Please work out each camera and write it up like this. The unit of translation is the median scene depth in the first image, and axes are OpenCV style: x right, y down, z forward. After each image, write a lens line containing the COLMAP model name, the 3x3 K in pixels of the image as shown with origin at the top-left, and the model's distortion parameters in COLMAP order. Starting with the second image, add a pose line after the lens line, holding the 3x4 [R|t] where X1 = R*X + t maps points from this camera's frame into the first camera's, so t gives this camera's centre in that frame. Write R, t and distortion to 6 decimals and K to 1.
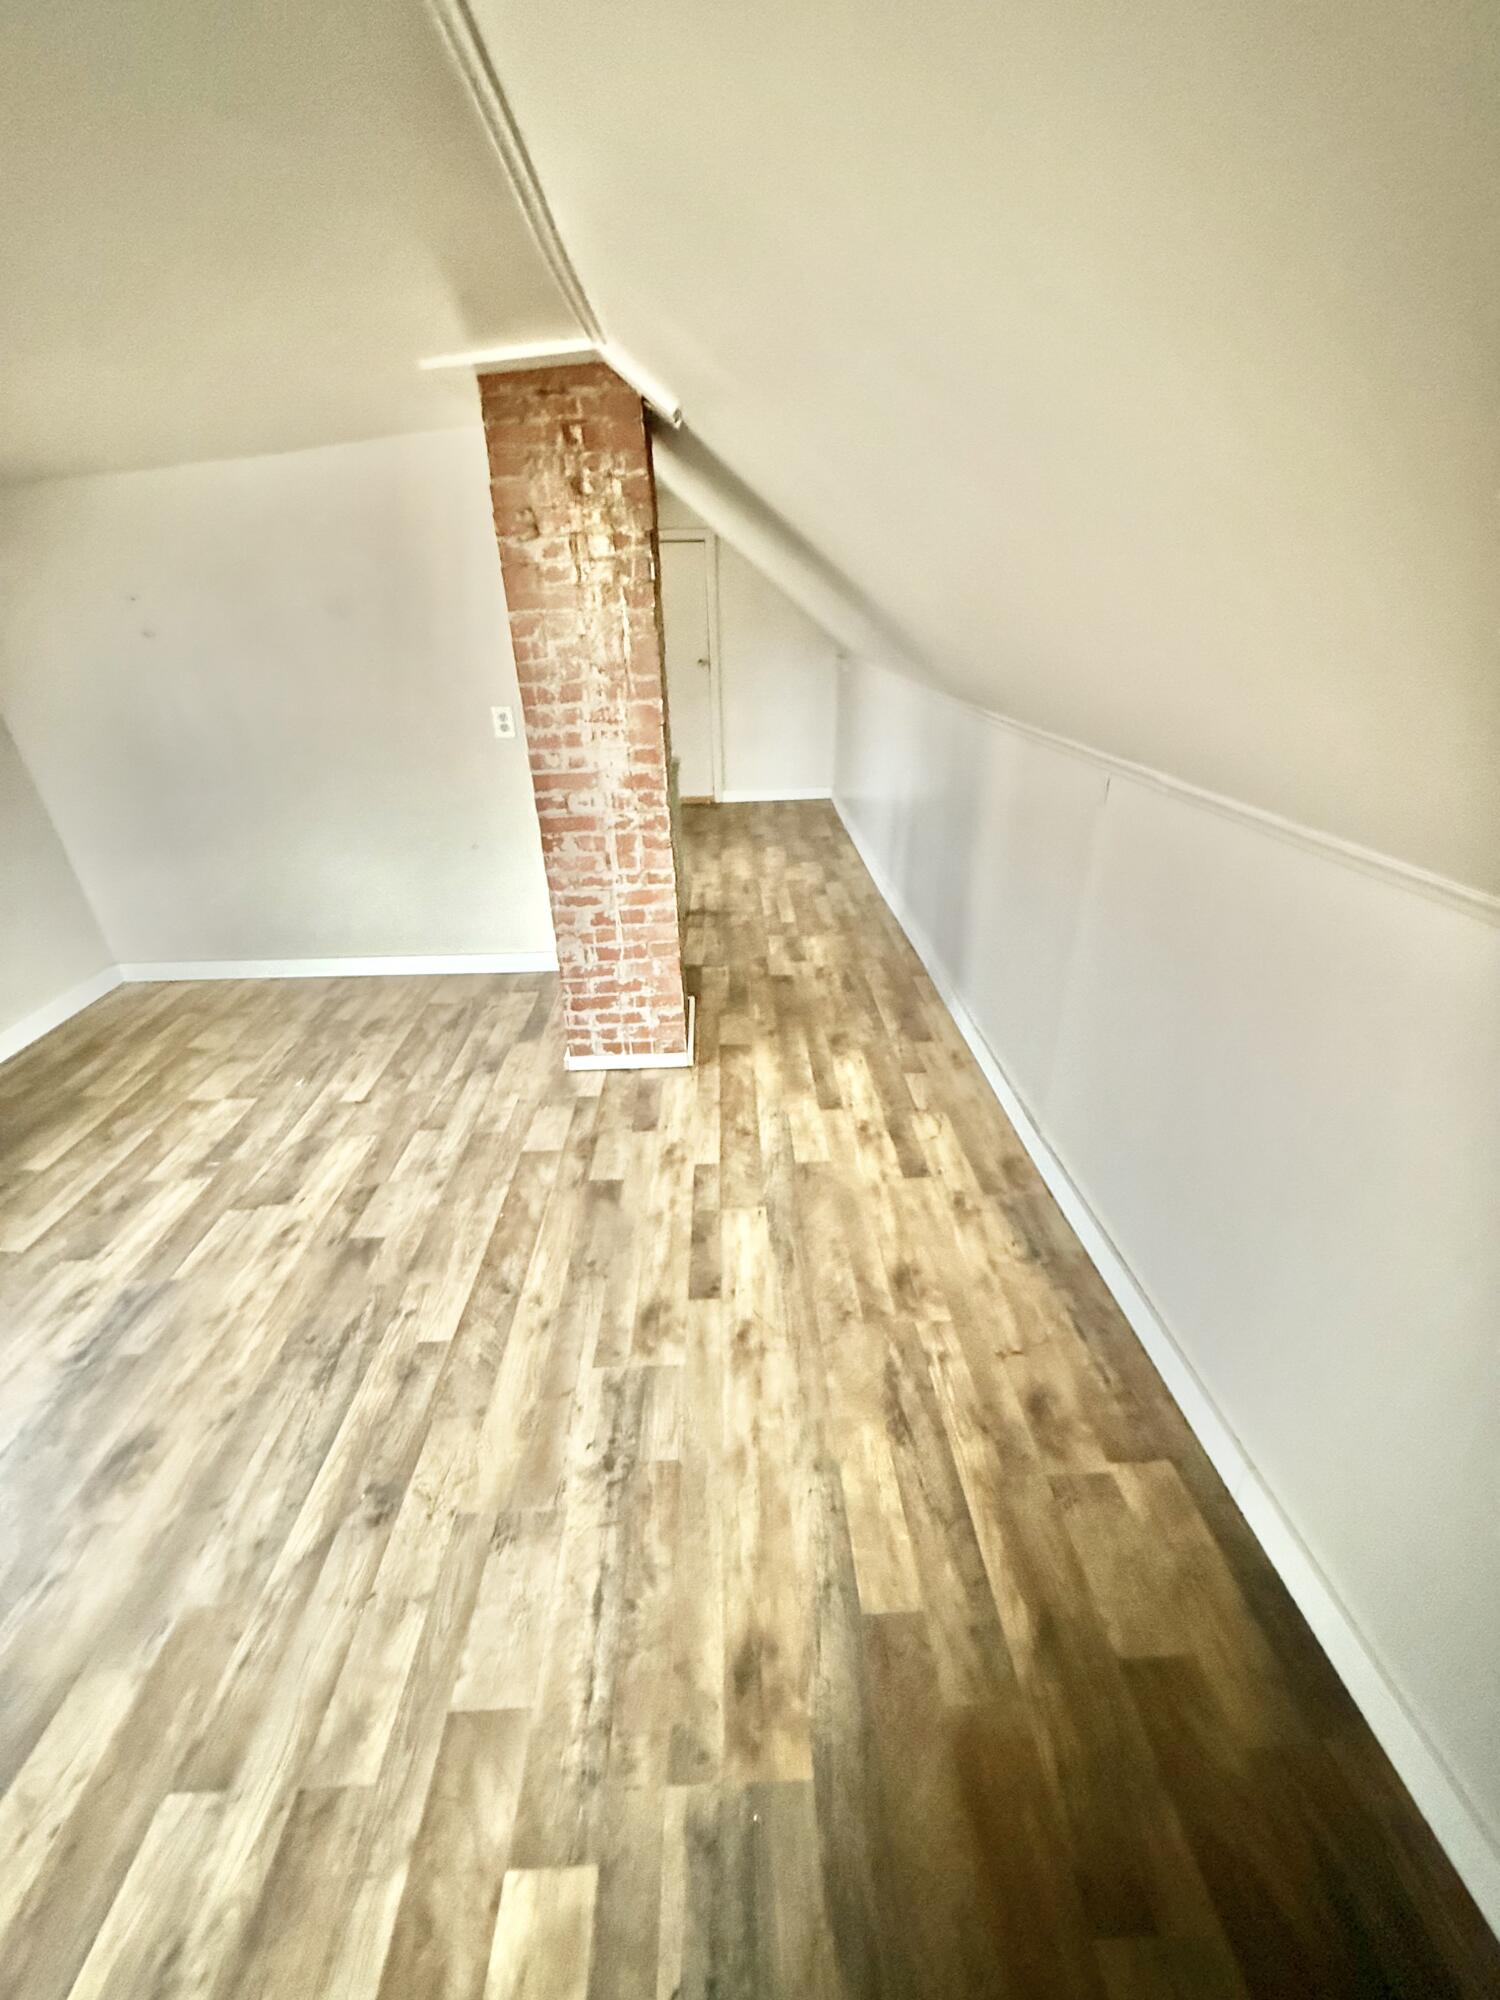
lens RADIAL K [[793.7, 0, 751.8], [0, 793.7, 999.7], [0, 0, 1]] dist [-0.001525, 0.000298]
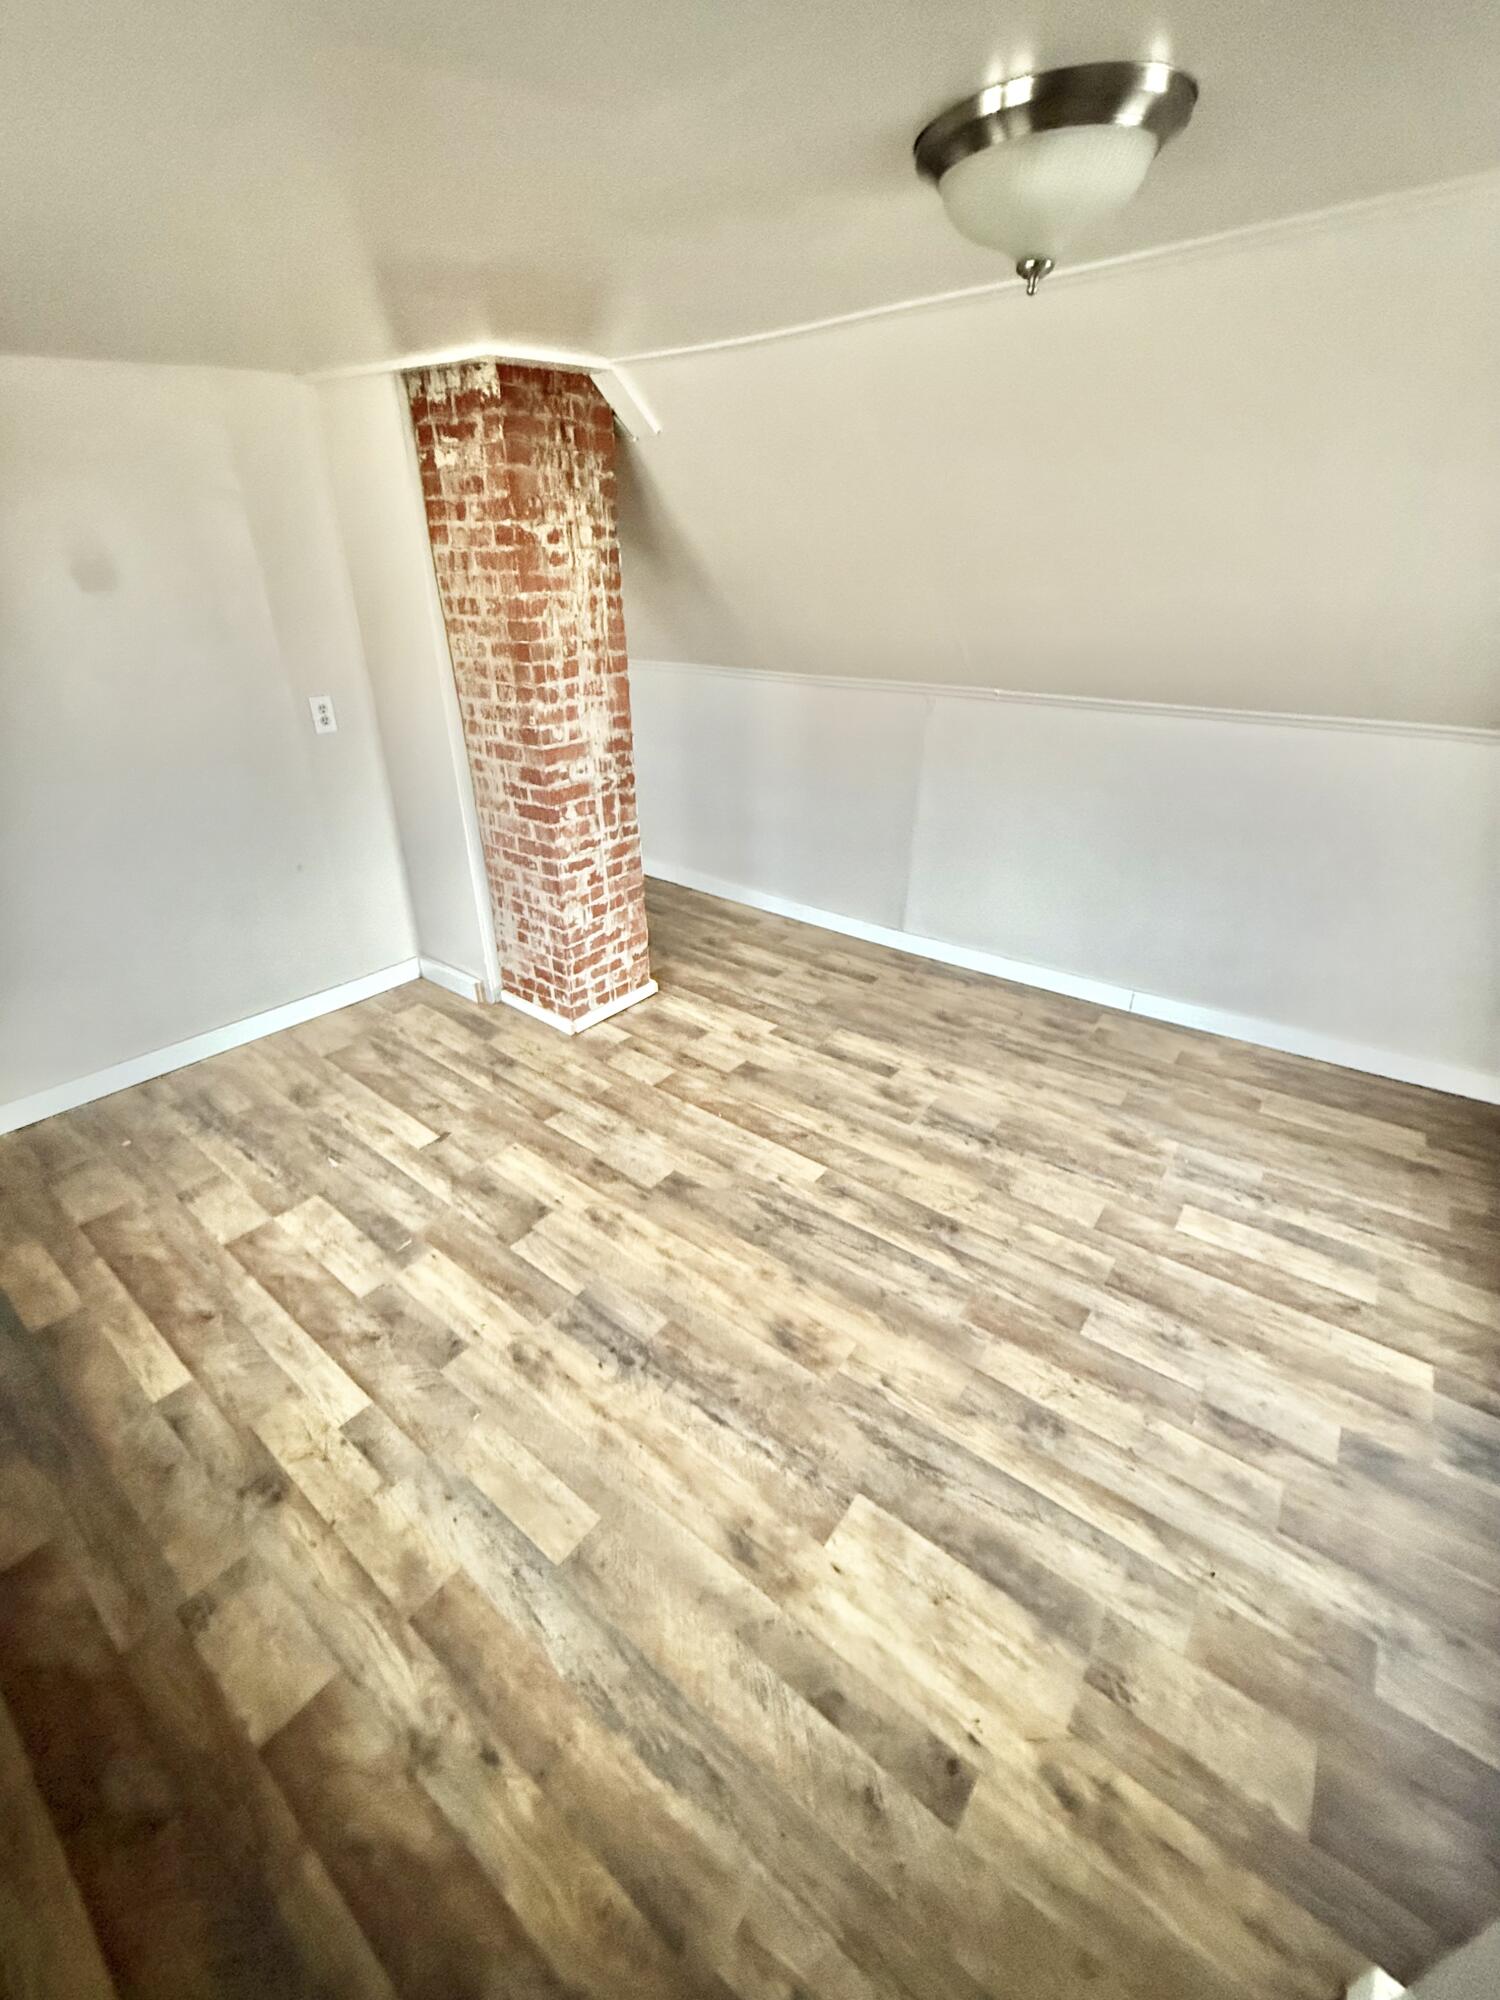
lens RADIAL K [[793.7, 0, 751.4], [0, 793.7, 1001.7], [0, 0, 1]] dist [-0.001525, 0.000298]
pose [[0.634765, -0.338259, 0.694734, -1.067799], [0.321519, 0.933186, 0.160593, -0.059659], [-0.702637, 0.121432, 0.701110, 0.126728]]
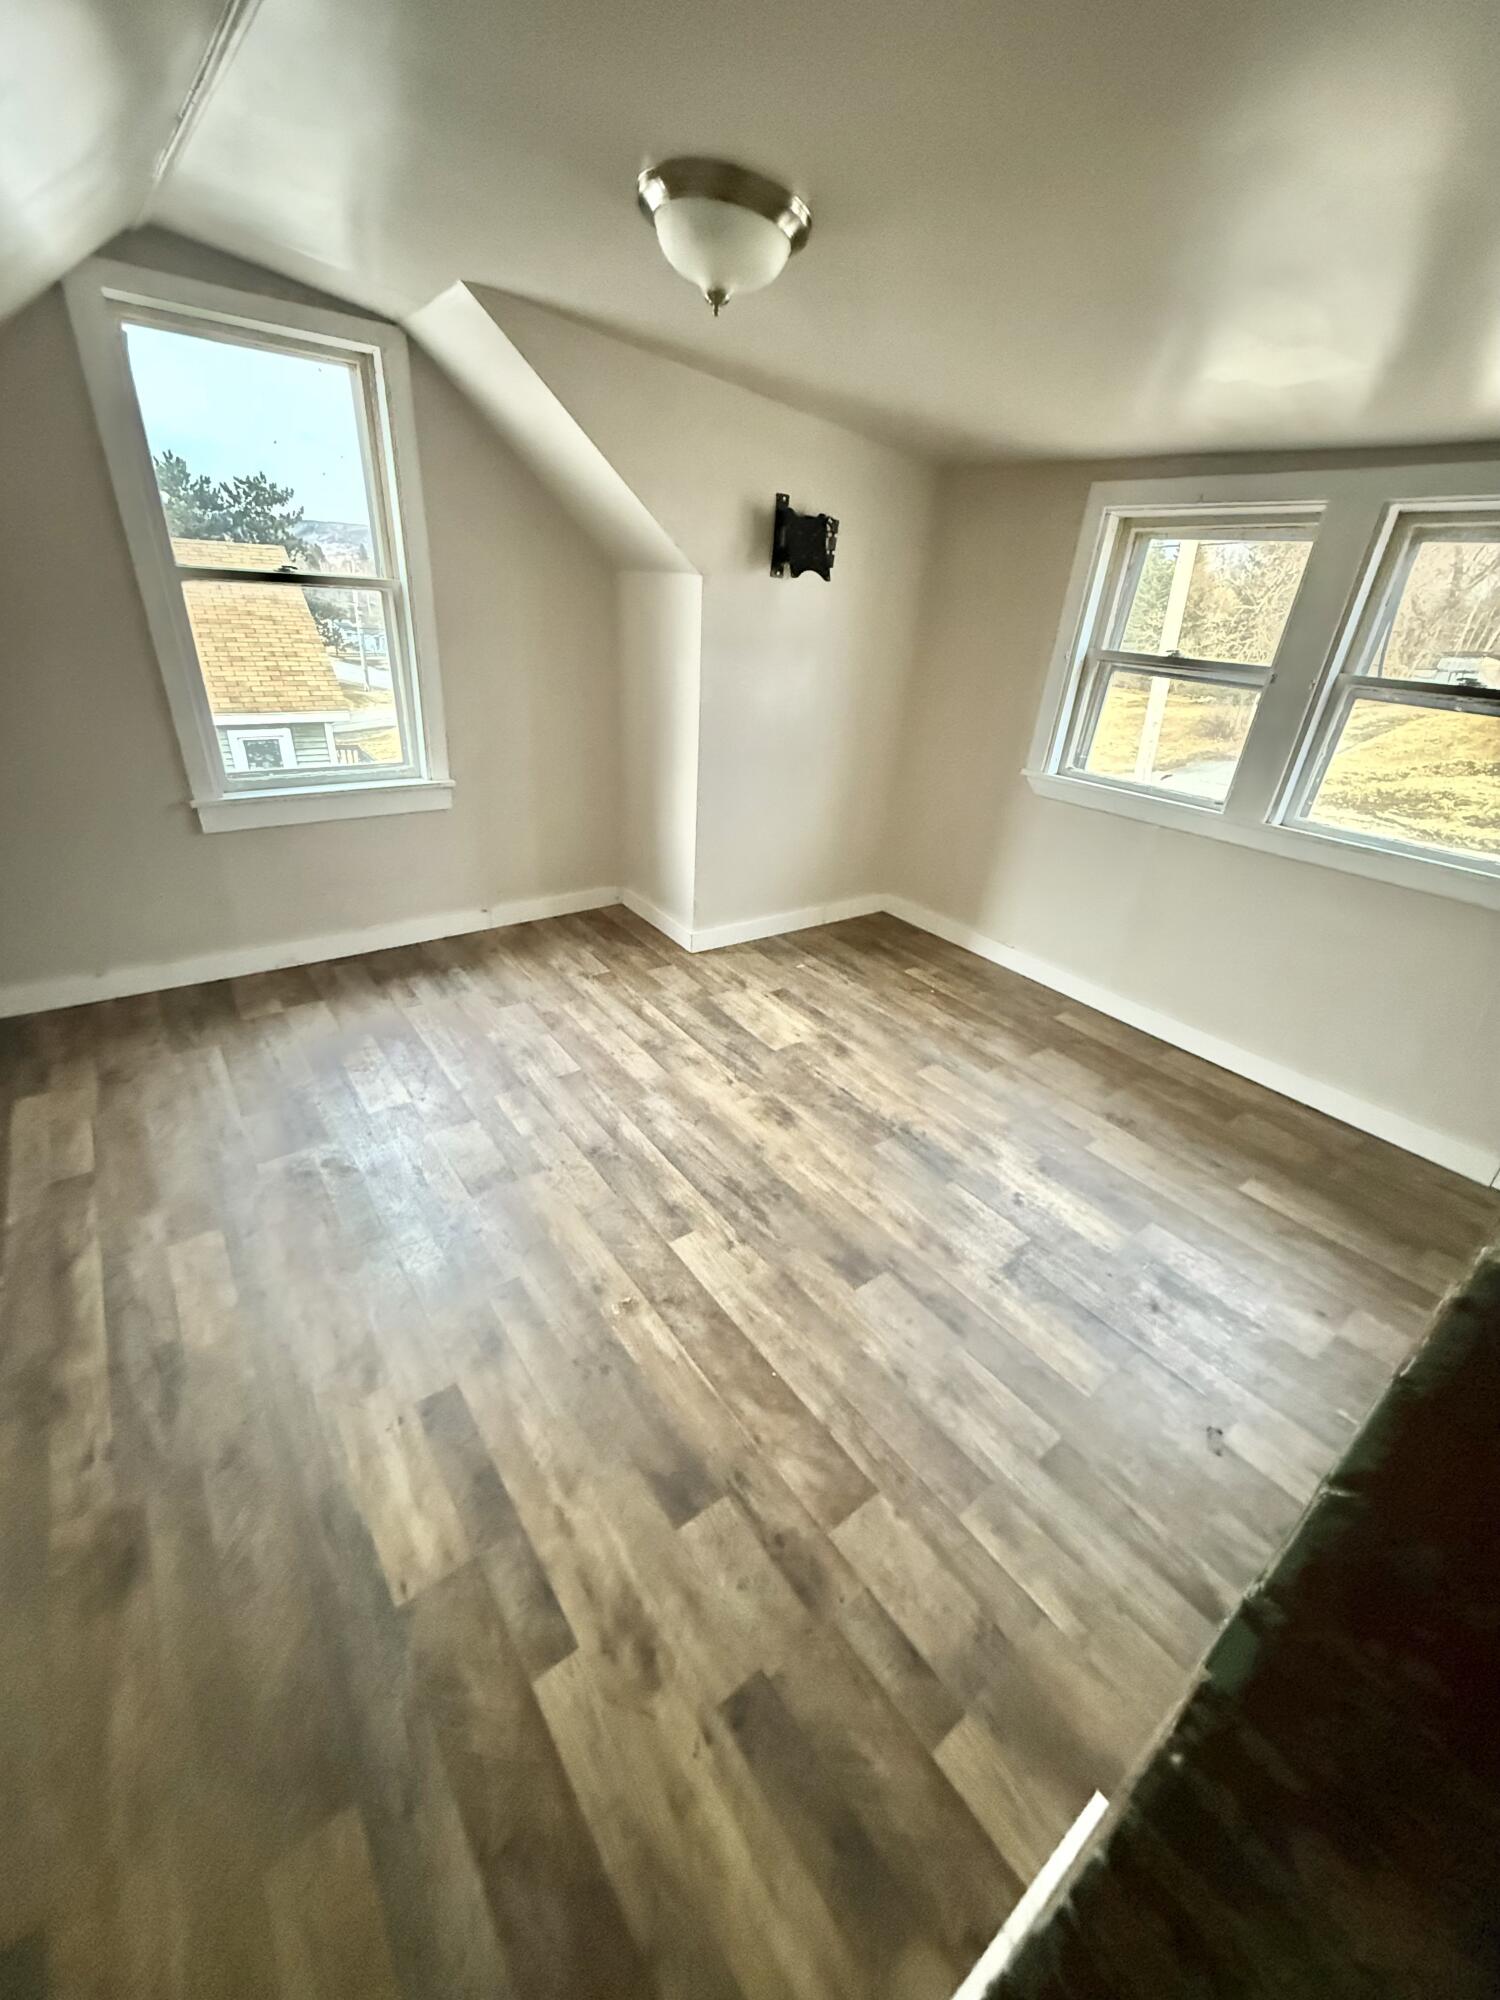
lens RADIAL K [[793.7, 0, 749.4], [0, 793.7, 994.4], [0, 0, 1]] dist [-0.001525, 0.000298]
pose [[-0.819411, 0.228656, -0.525626, 0.008347], [-0.295377, 0.617431, 0.729062, -0.483493], [0.491242, 0.752659, -0.438390, 1.069771]]
